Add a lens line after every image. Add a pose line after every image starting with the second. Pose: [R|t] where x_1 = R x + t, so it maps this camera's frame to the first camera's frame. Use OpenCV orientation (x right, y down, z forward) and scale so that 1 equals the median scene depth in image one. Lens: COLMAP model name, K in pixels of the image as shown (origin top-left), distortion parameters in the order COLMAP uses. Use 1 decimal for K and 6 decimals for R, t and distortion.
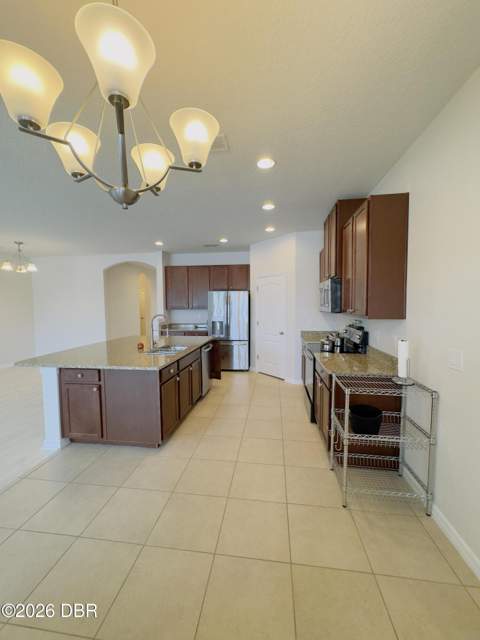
lens RADIAL K [[255.9, 0, 242.1], [0, 255.9, 320.6], [0, 0, 1]] dist [0.000887, -0.000118]
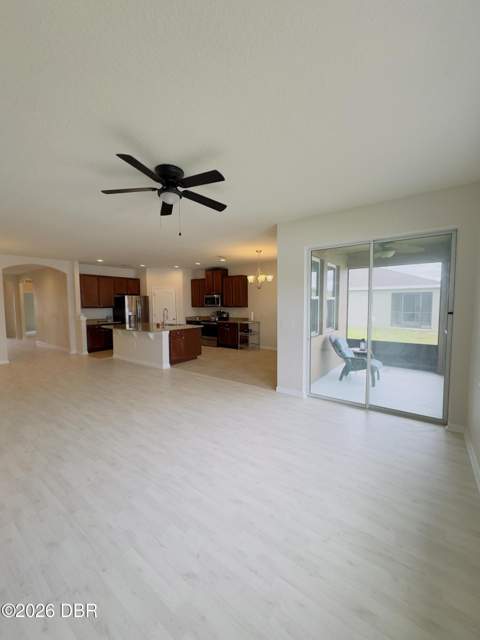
lens RADIAL K [[255.9, 0, 242.1], [0, 255.9, 320.6], [0, 0, 1]] dist [0.000887, -0.000118]
pose [[0.465509, -0.055699, 0.883289, -2.337236], [0.062966, 0.997573, 0.029721, 0.063918], [-0.882801, 0.041782, 0.467886, -0.612424]]
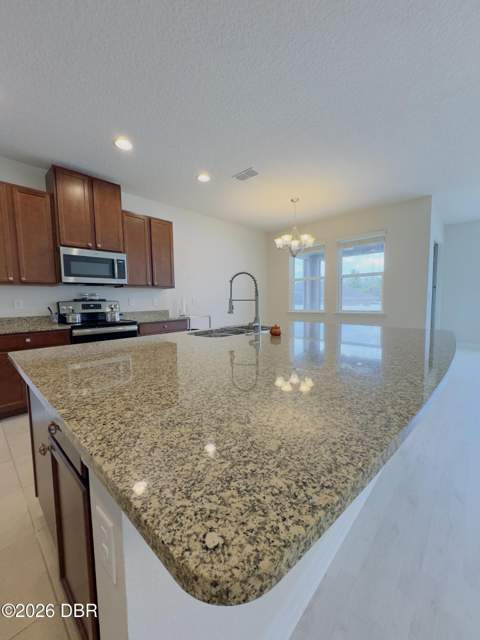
lens RADIAL K [[255.9, 0, 242.1], [0, 255.9, 320.6], [0, 0, 1]] dist [0.000887, -0.000118]
pose [[-0.817636, -0.038024, 0.574478, -0.767162], [0.054543, 0.988213, 0.143039, -0.010923], [-0.573146, 0.148288, -0.805925, 1.892636]]
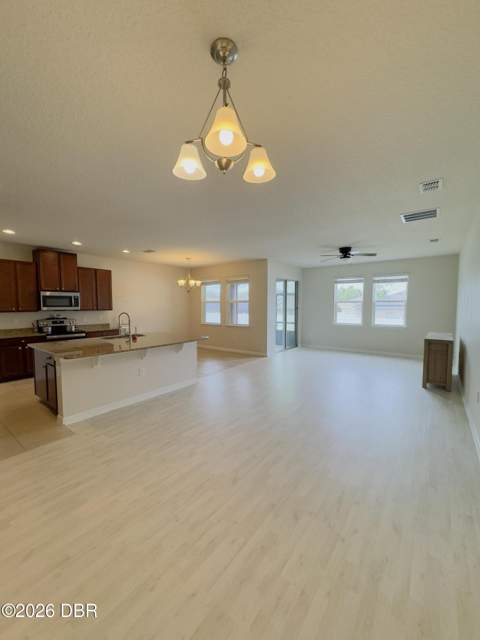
lens RADIAL K [[255.9, 0, 242.1], [0, 255.9, 320.6], [0, 0, 1]] dist [0.000887, -0.000118]
pose [[-0.864968, -0.034291, 0.500653, -1.891275], [0.033998, 0.991366, 0.126638, -0.178072], [-0.500673, 0.126559, -0.856335, 2.374434]]
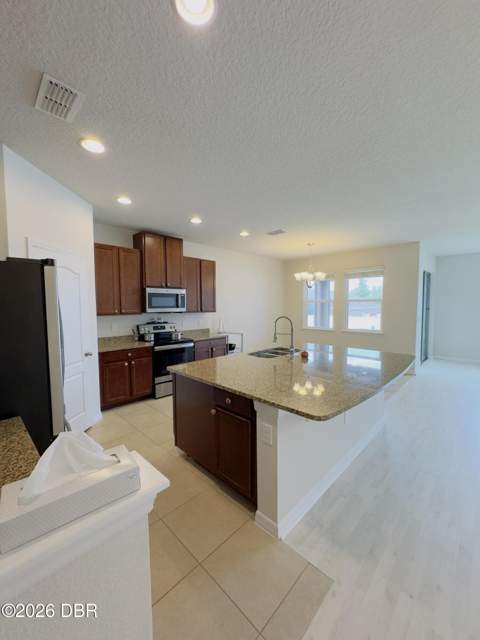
lens RADIAL K [[255.9, 0, 242.1], [0, 255.9, 320.6], [0, 0, 1]] dist [0.000887, -0.000118]
pose [[-0.802059, -0.036473, 0.596131, -0.883791], [0.044156, 0.991780, 0.120090, -0.167511], [-0.595611, 0.122642, -0.793855, 2.306964]]
